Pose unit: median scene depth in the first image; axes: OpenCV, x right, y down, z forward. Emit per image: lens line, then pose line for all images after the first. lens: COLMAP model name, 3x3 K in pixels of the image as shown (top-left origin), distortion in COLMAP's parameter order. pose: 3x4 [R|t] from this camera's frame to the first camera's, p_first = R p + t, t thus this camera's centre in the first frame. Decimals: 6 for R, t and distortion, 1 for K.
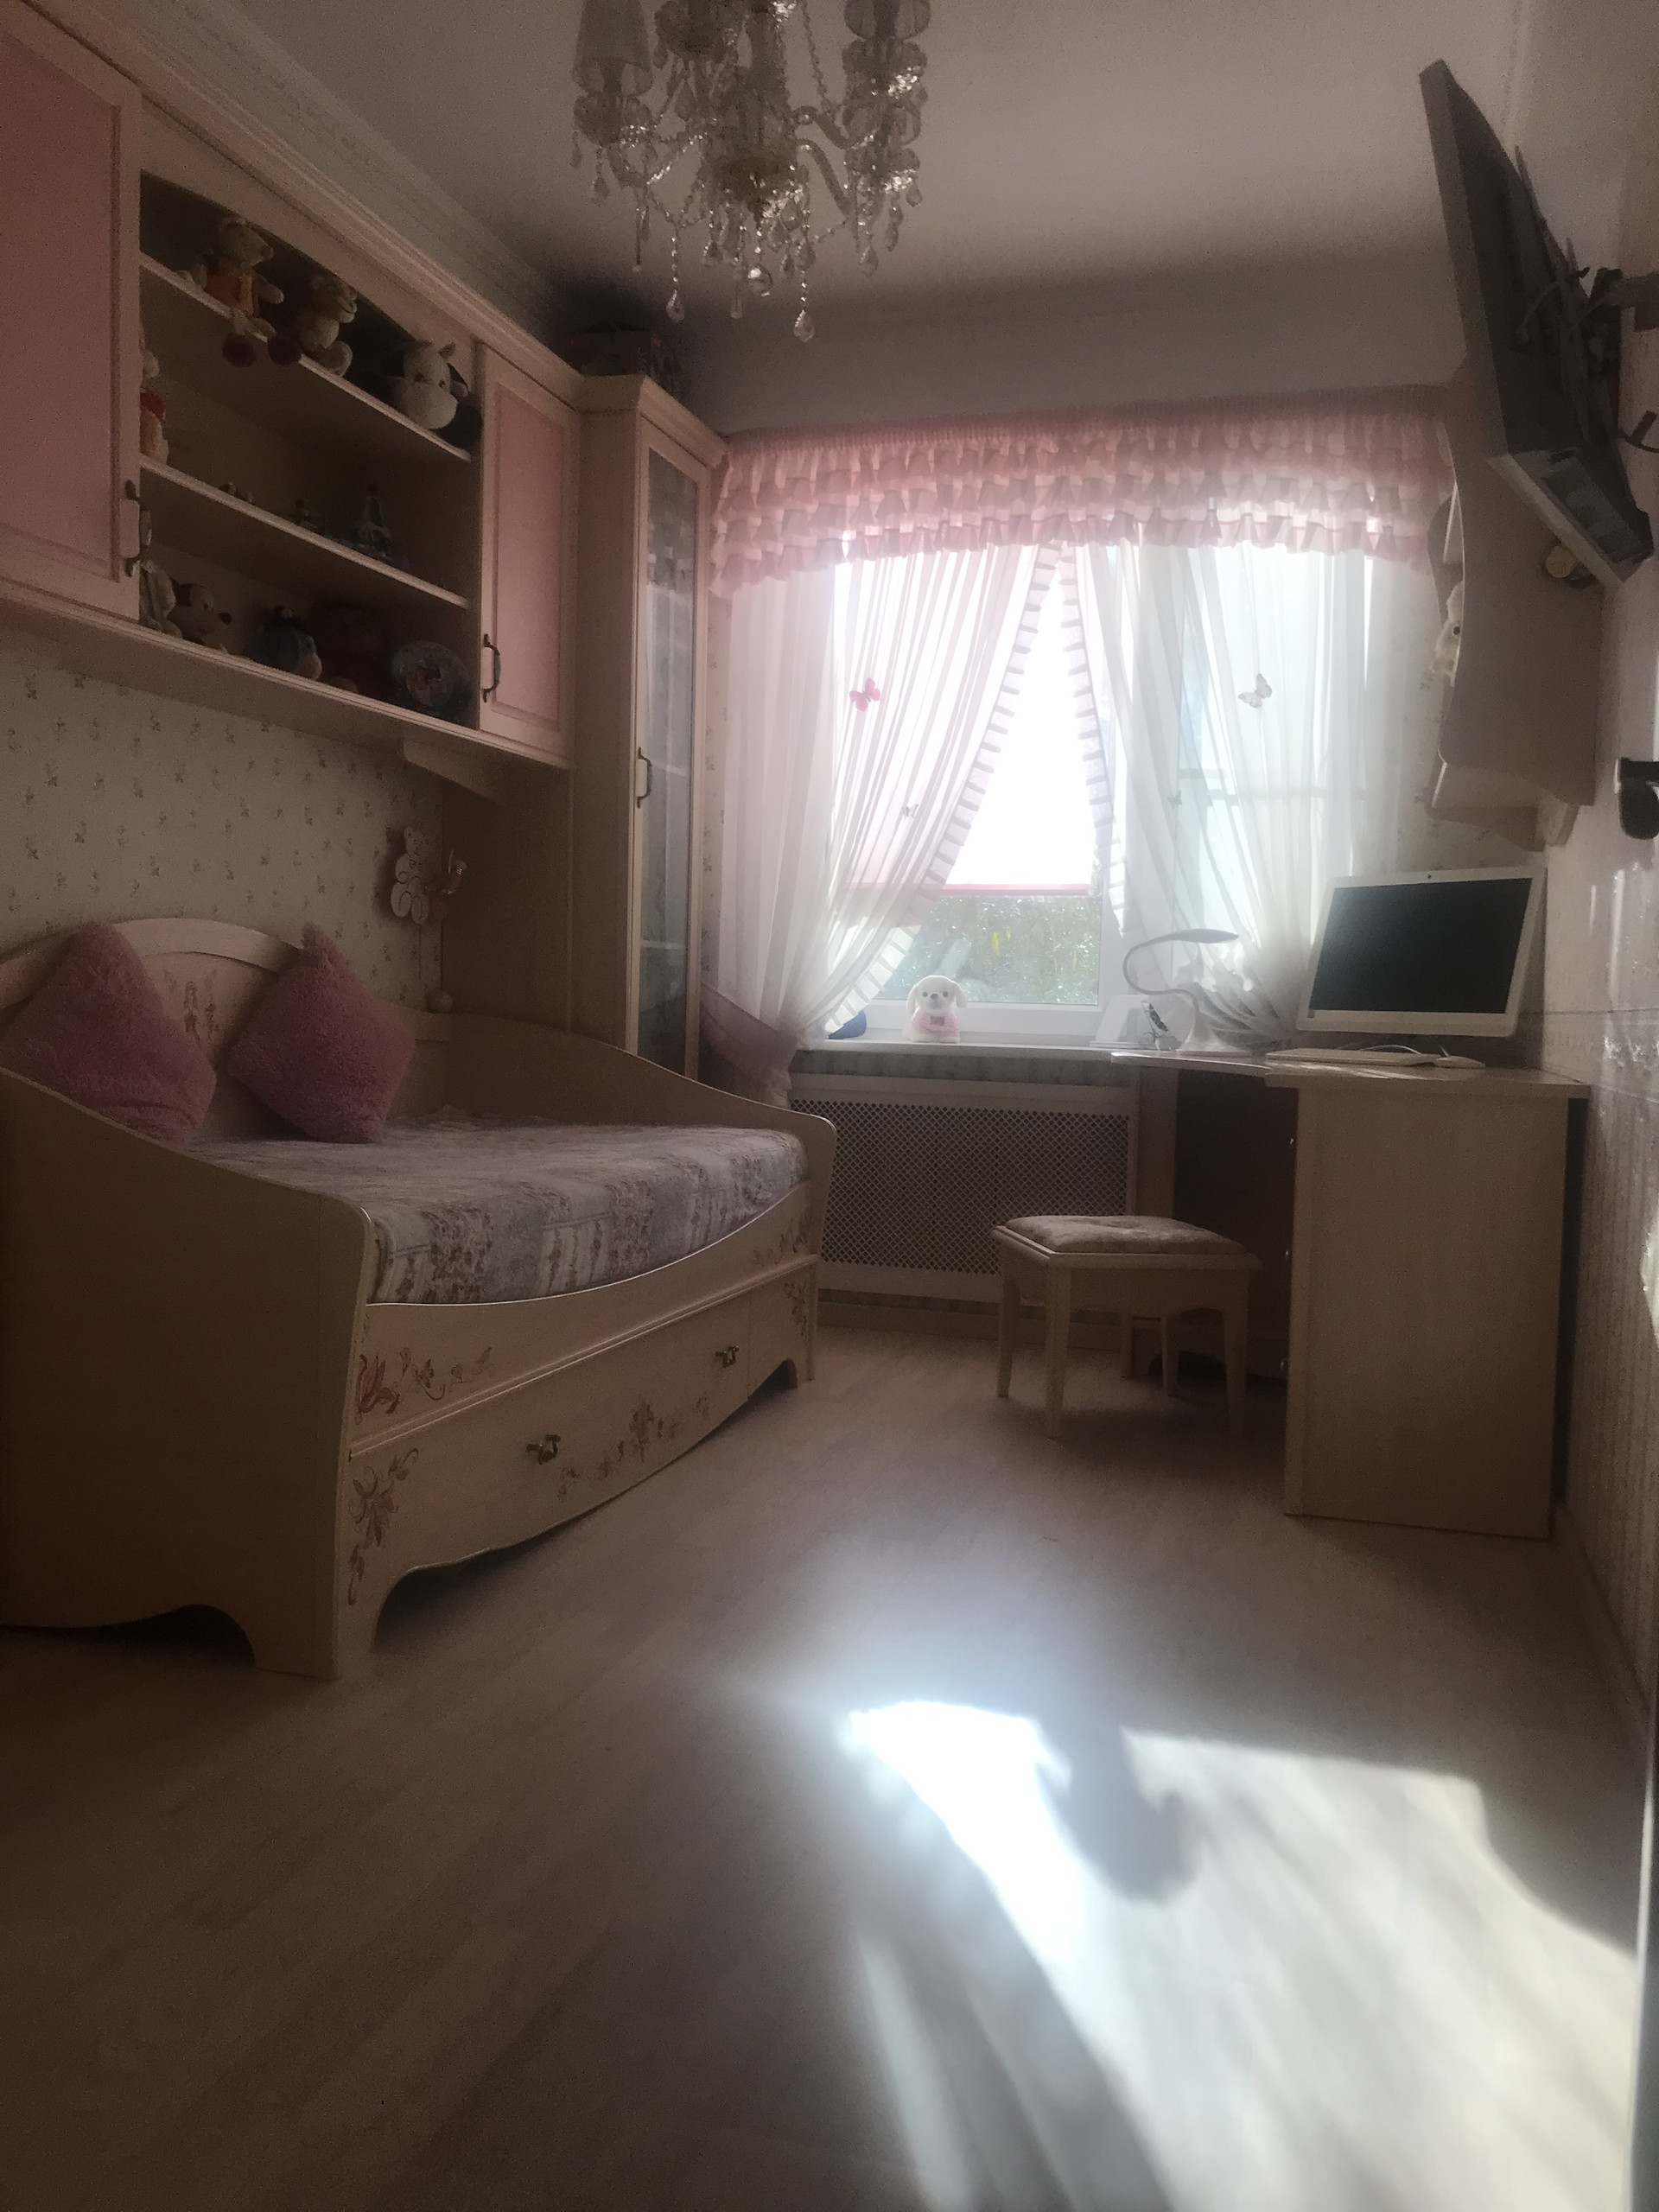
lens RADIAL K [[1828.2, 0, 829.5], [0, 1828.2, 1106.0], [0, 0, 1]] dist [0.064394, -0.116530]
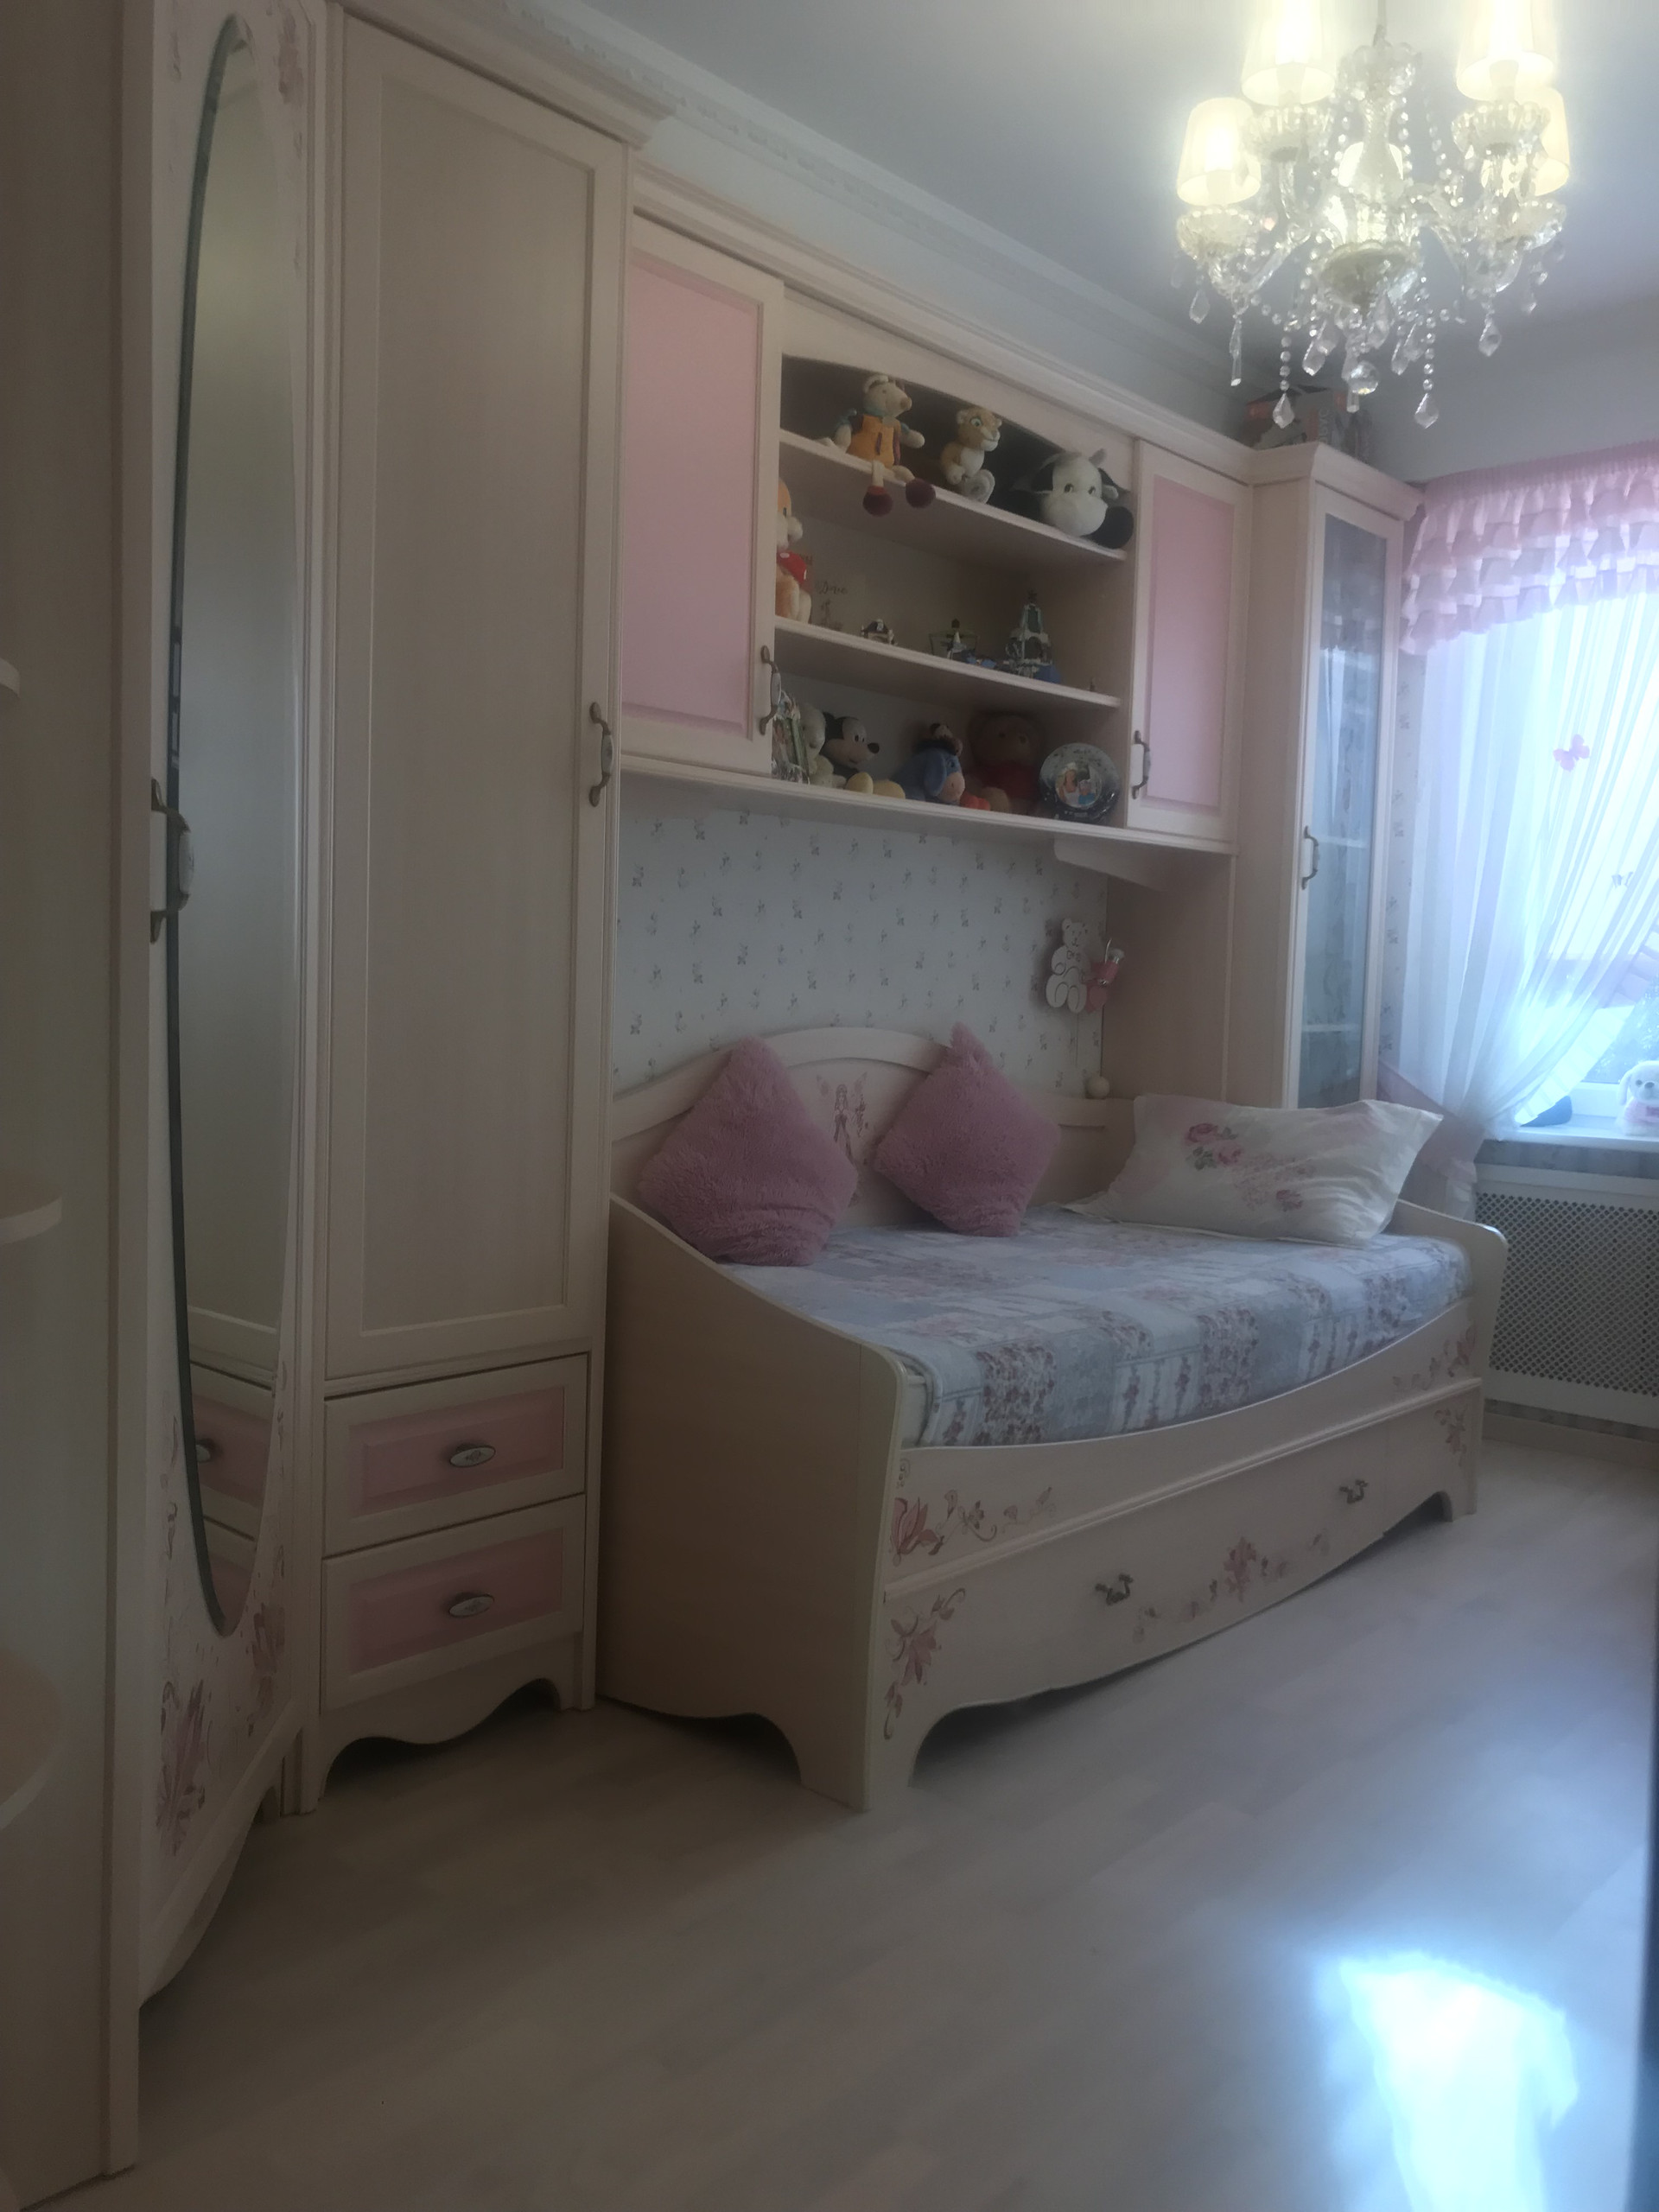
lens RADIAL K [[1828.2, 0, 829.5], [0, 1828.2, 1106.0], [0, 0, 1]] dist [0.064394, -0.116530]
pose [[0.909858, 0.022553, -0.414306, 0.086178], [-0.023243, 0.999724, 0.003378, -0.057804], [0.414268, 0.006556, 0.910131, 0.028940]]
